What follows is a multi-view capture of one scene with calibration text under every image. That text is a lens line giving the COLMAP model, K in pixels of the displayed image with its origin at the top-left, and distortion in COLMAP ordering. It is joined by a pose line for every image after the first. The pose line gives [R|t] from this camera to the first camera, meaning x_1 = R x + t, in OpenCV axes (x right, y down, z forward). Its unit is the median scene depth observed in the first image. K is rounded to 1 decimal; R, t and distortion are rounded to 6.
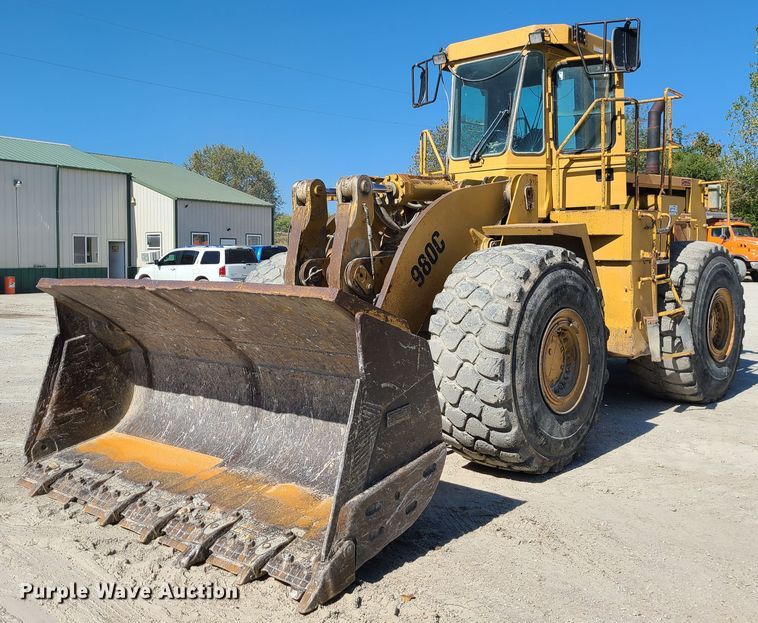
lens RADIAL K [[803.5, 0, 350.0], [0, 803.5, 290.3], [0, 0, 1]] dist [0.037068, 0.000000]
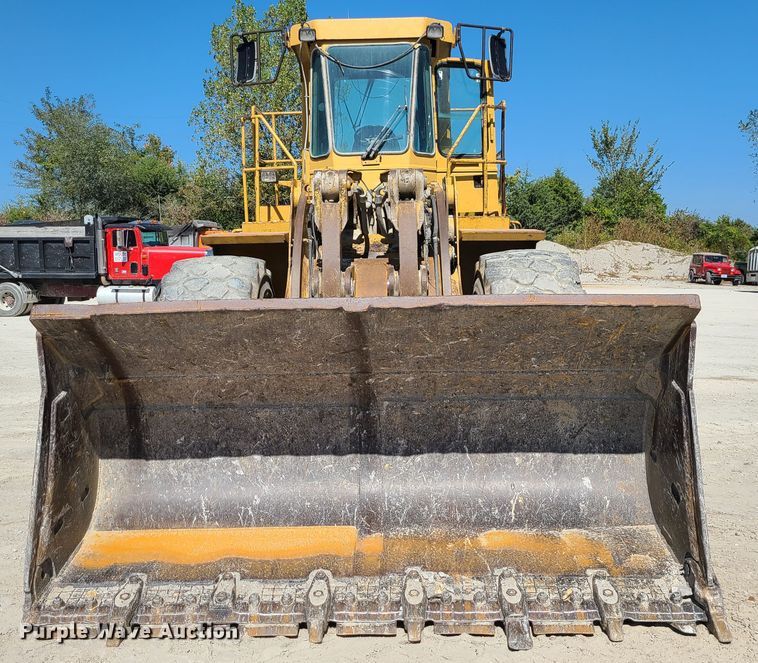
lens RADIAL K [[900.9, 0, 383.6], [0, 900.9, 328.9], [0, 0, 1]] dist [0.033082, 0.000000]
pose [[0.742492, -0.058545, 0.667292, -0.636474], [0.042004, 0.998282, 0.040846, -0.013342], [-0.668537, -0.002299, 0.743675, 0.298628]]
